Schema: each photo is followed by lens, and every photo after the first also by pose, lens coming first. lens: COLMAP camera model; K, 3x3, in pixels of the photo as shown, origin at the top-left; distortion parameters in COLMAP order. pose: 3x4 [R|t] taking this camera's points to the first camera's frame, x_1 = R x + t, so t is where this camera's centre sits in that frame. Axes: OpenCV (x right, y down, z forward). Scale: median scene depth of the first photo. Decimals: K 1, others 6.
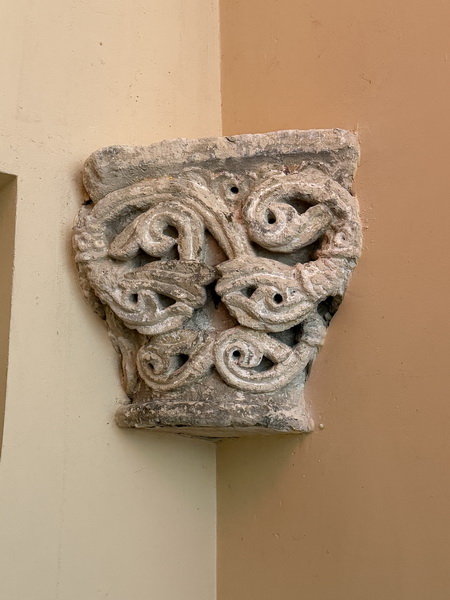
lens RADIAL K [[819.9, 0, 224.4], [0, 819.9, 297.3], [0, 0, 1]] dist [-0.116891, 0.000000]
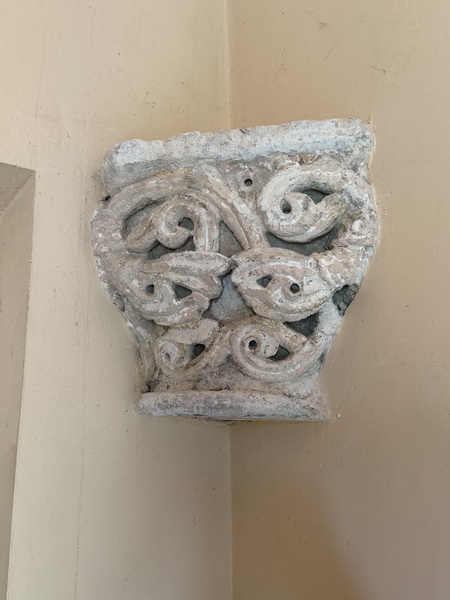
lens RADIAL K [[574.6, 0, 226.9], [0, 574.6, 304.9], [0, 0, 1]] dist [-0.018490, 0.000000]
pose [[0.999951, -0.006586, 0.007327, -0.021540], [0.006472, 0.999859, 0.015484, 0.010697], [-0.007427, -0.015436, 0.999853, 0.293104]]
